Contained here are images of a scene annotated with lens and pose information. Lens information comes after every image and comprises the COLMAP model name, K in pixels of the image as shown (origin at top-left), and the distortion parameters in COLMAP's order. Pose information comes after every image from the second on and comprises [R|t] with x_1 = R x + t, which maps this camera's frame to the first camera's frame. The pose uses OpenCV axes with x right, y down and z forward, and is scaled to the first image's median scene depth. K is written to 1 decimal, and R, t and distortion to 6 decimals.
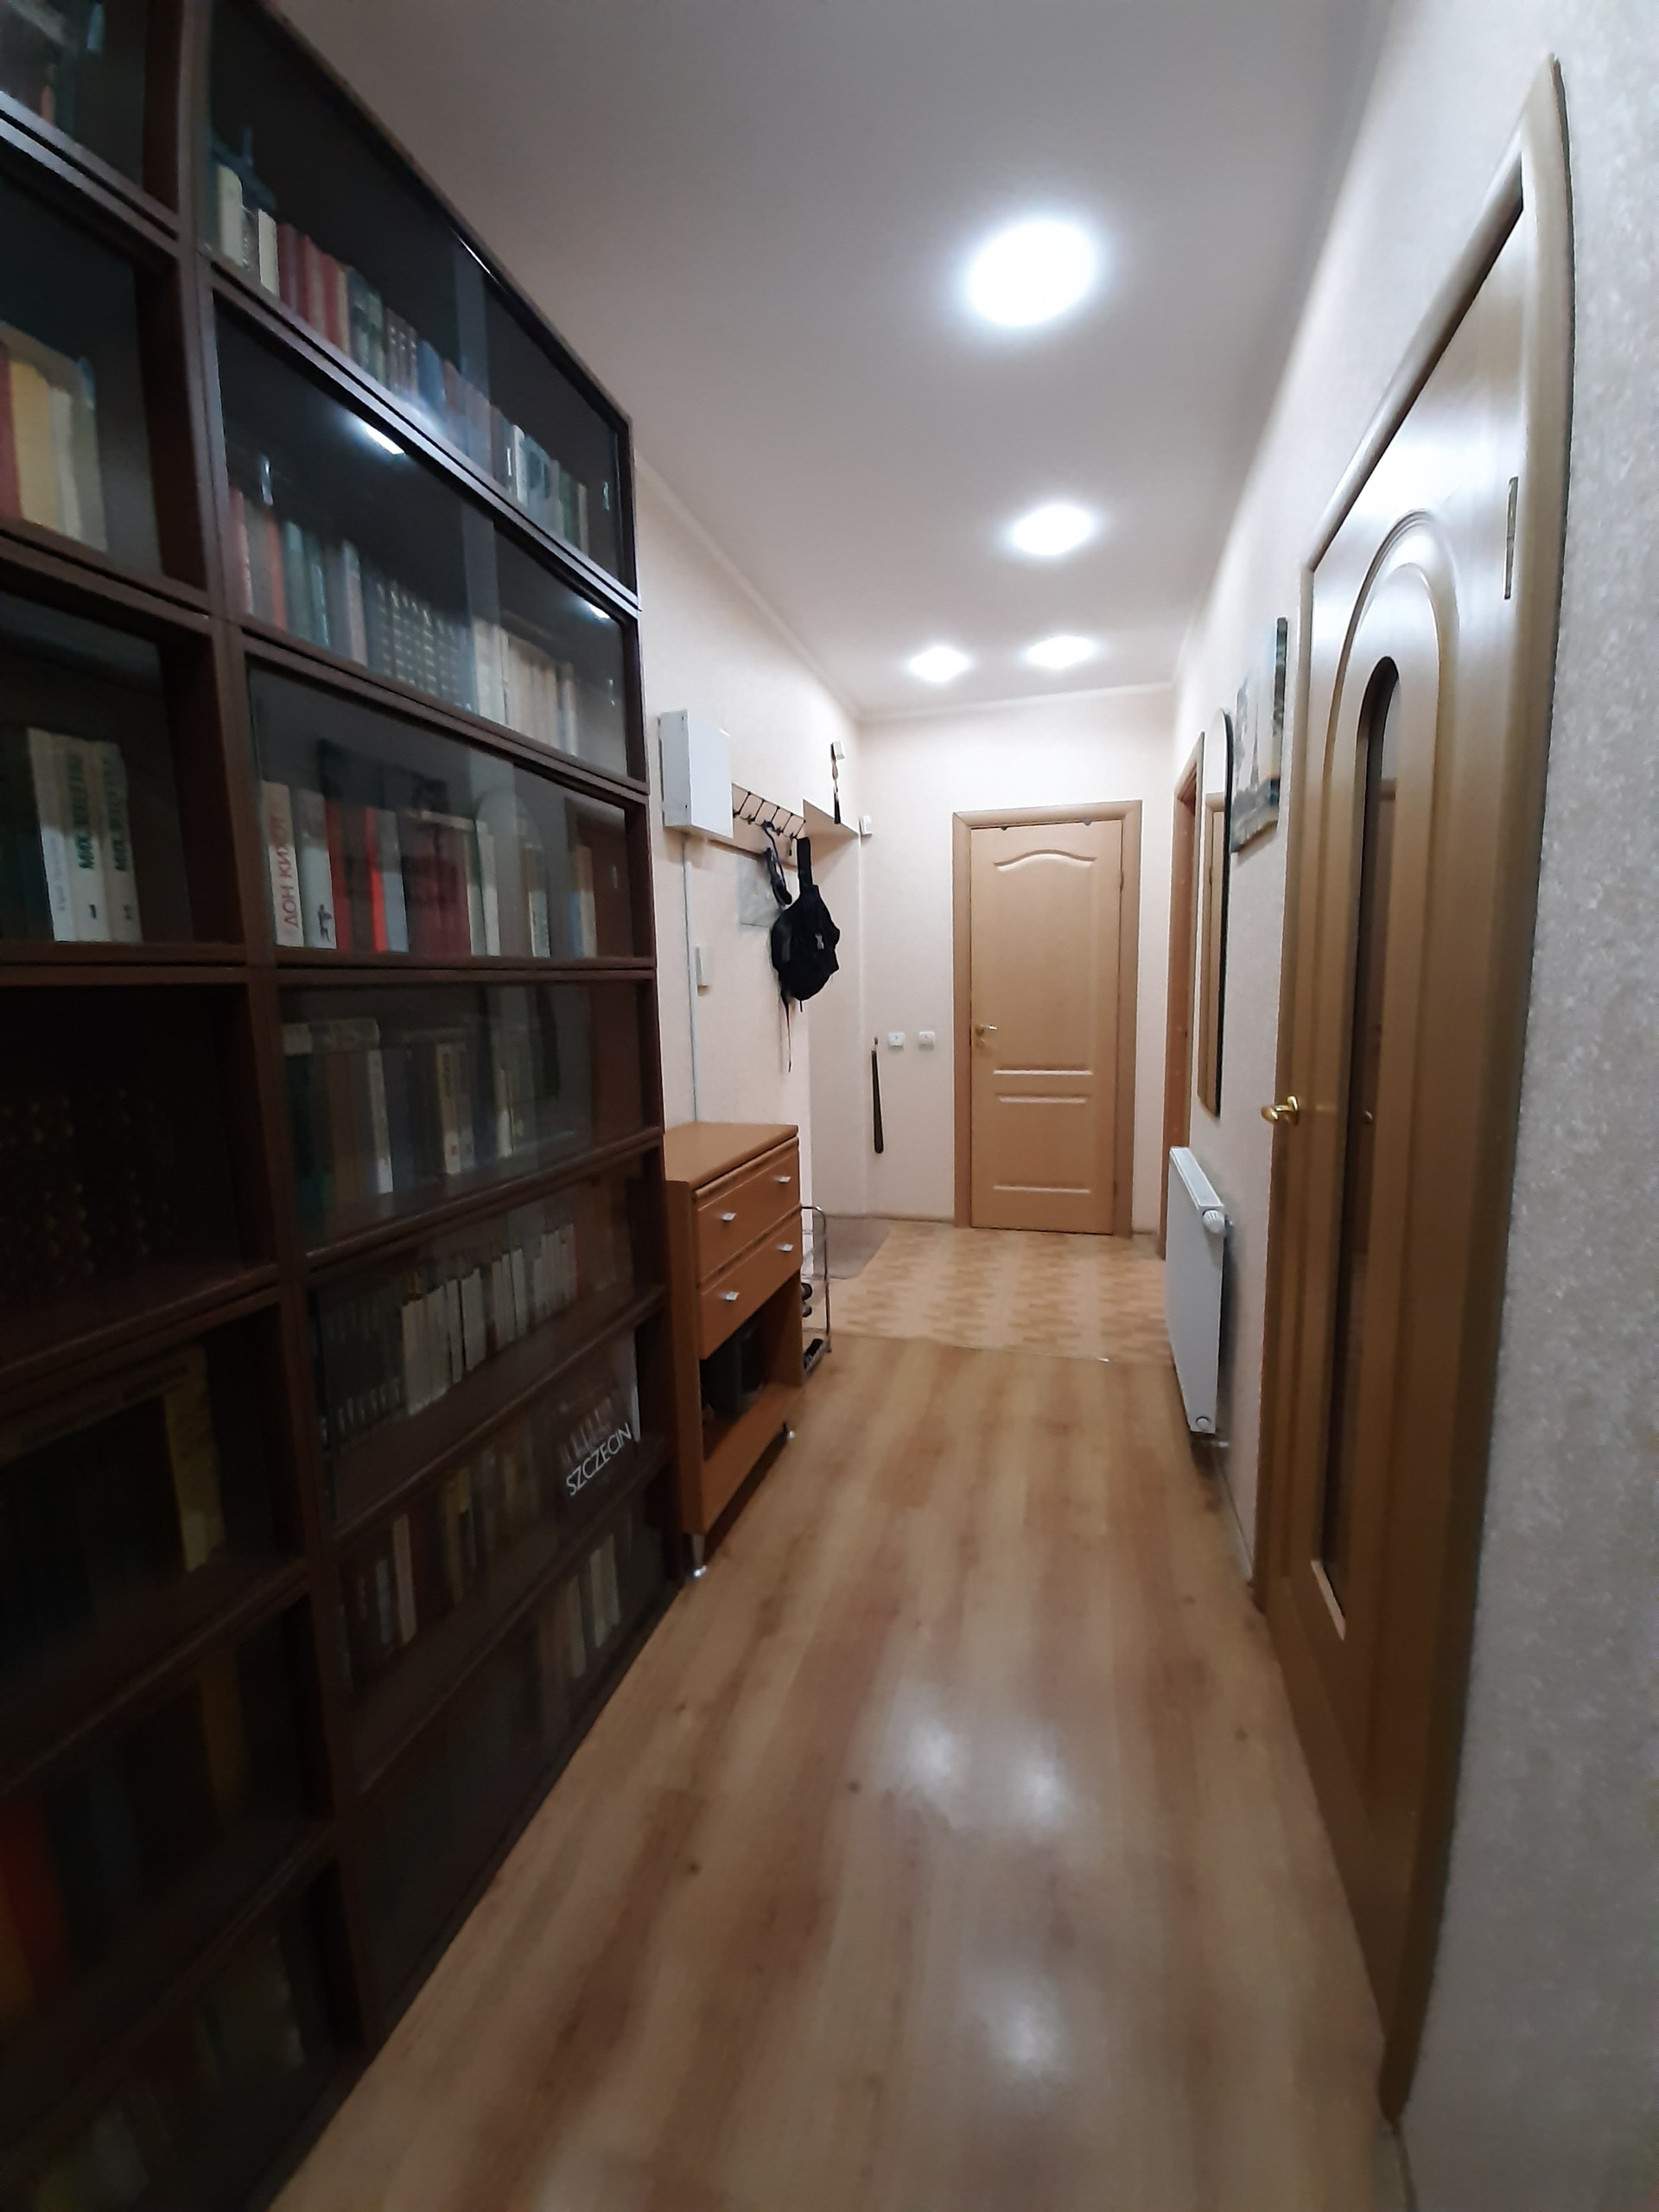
lens RADIAL K [[891.1, 0, 800.9], [0, 891.1, 1107.4], [0, 0, 1]] dist [-0.022070, 0.000038]
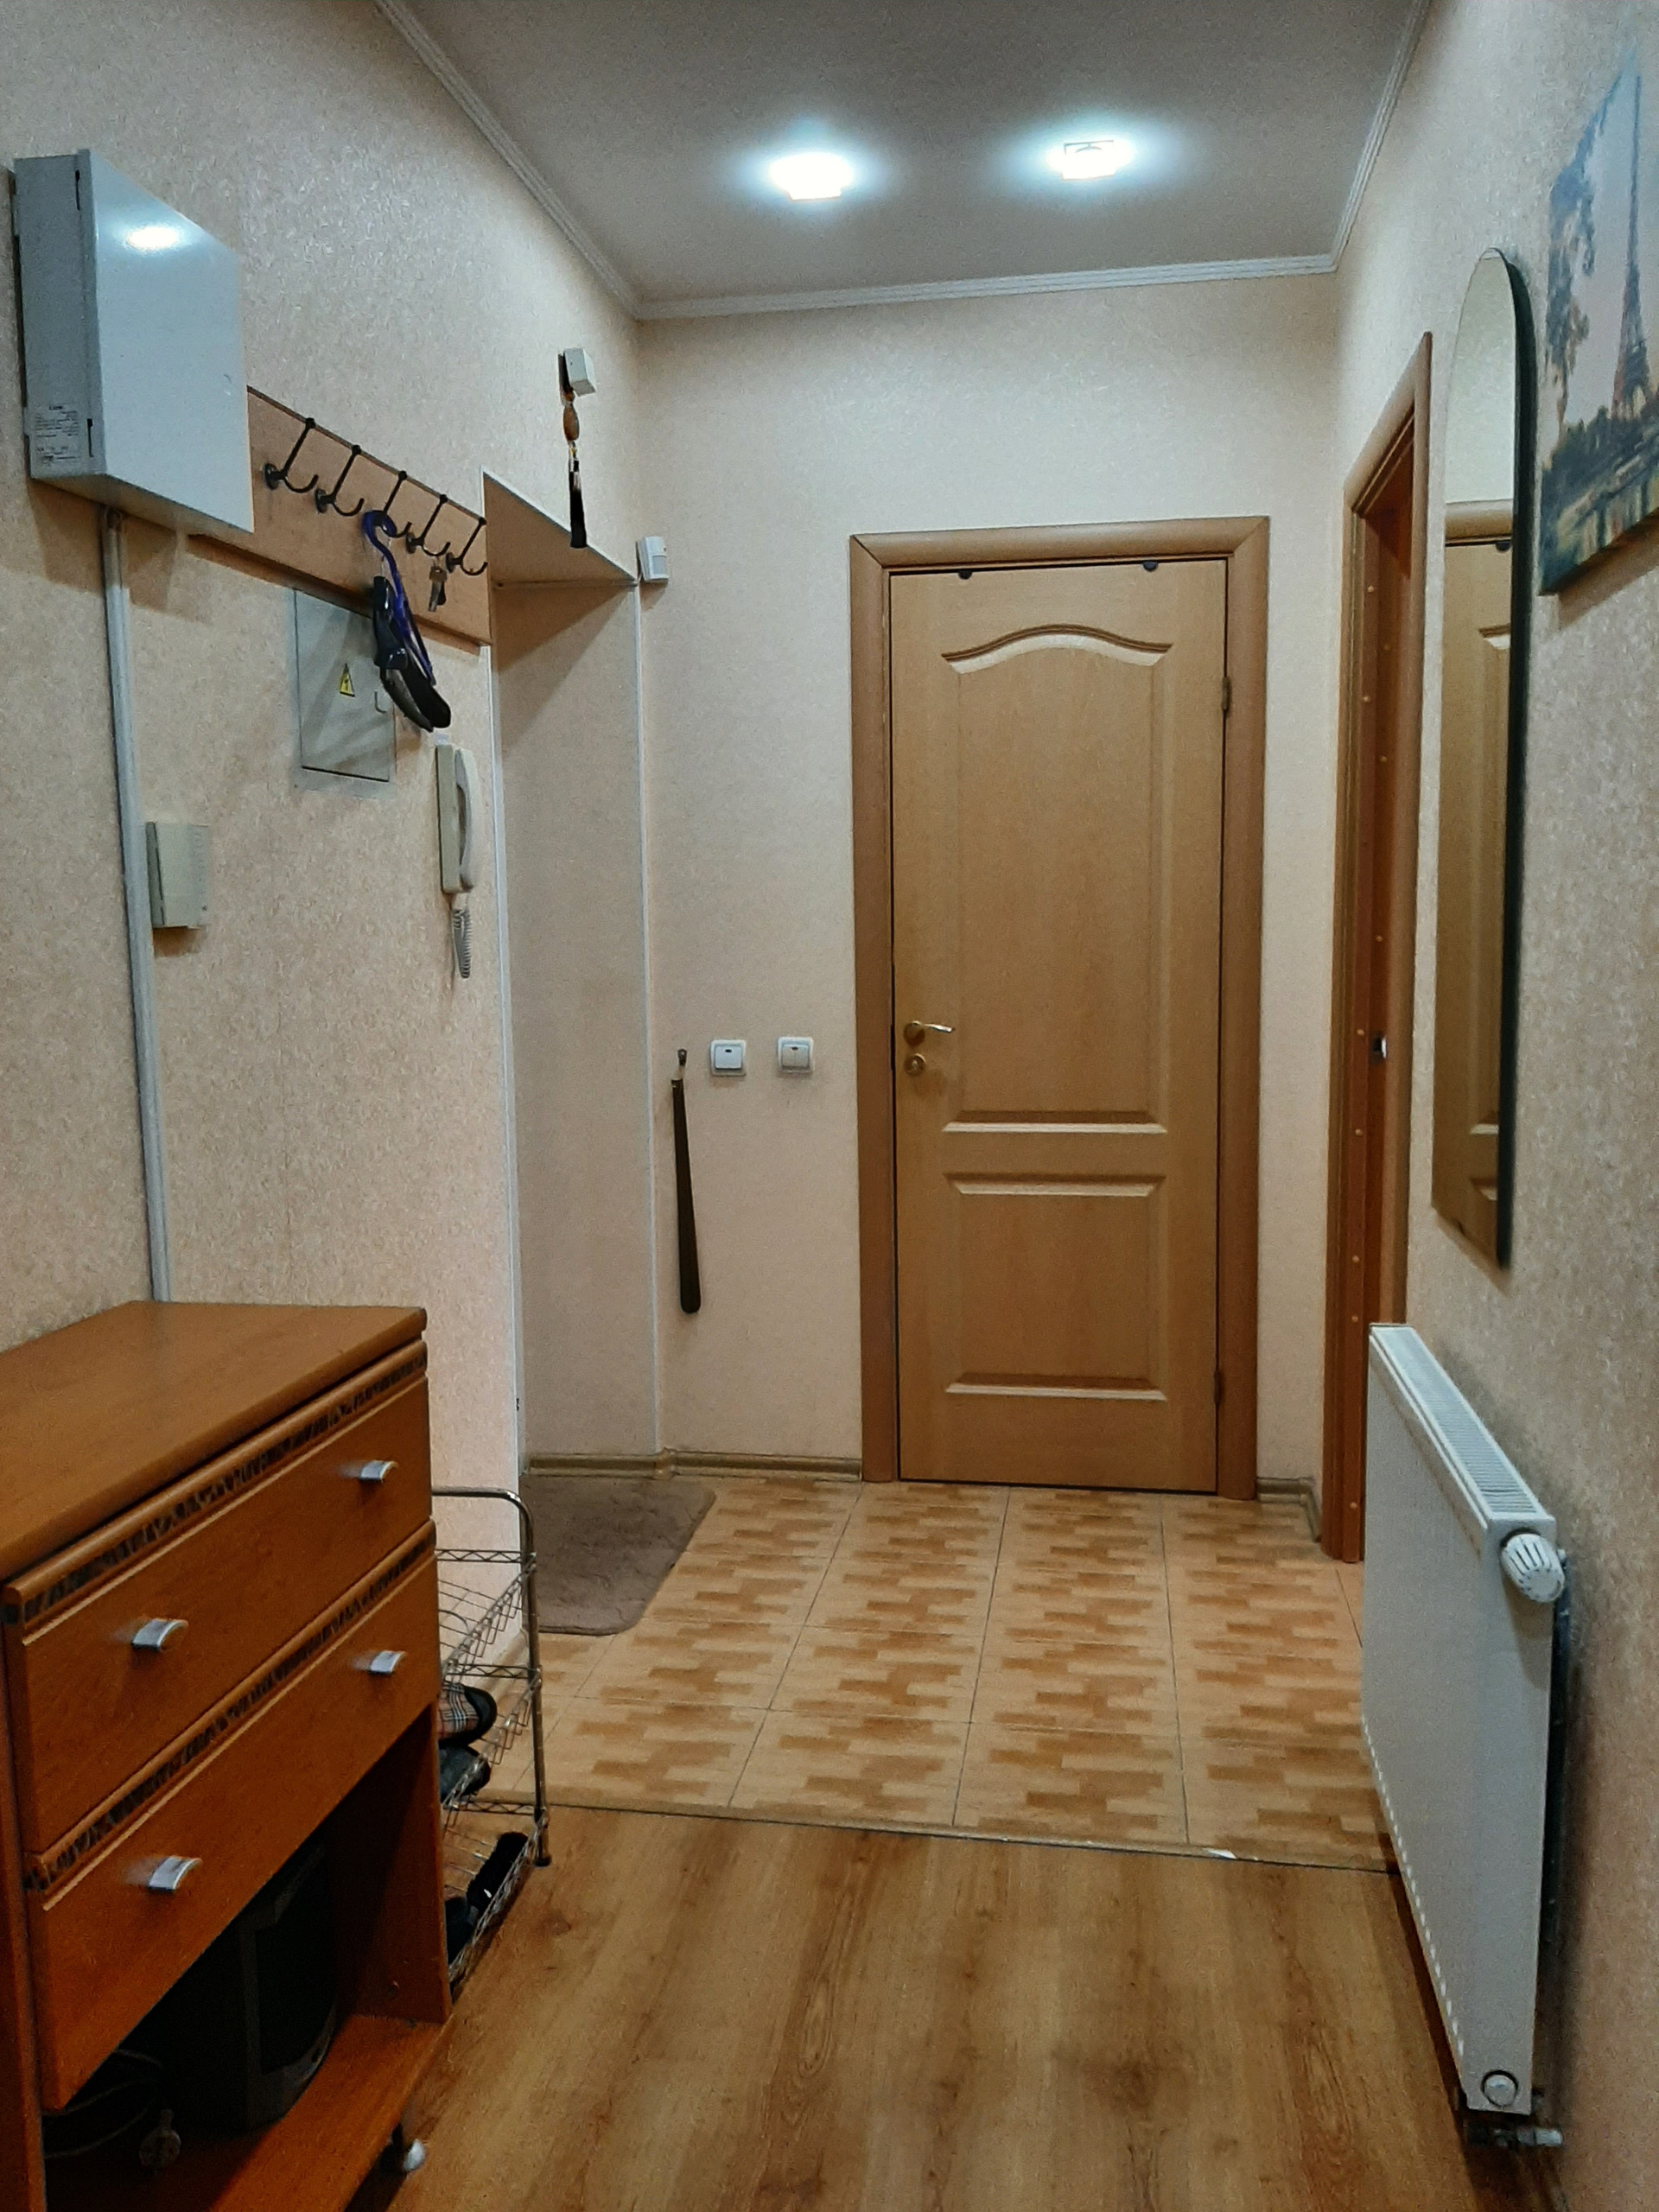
lens RADIAL K [[1690.0, 0, 829.5], [0, 1690.0, 1106.0], [0, 0, 1]] dist [0.120189, -0.233574]
pose [[0.989874, -0.006244, 0.141810, 0.049566], [0.010710, 0.999470, -0.030751, -0.031726], [-0.141543, 0.031959, 0.989416, 0.220219]]
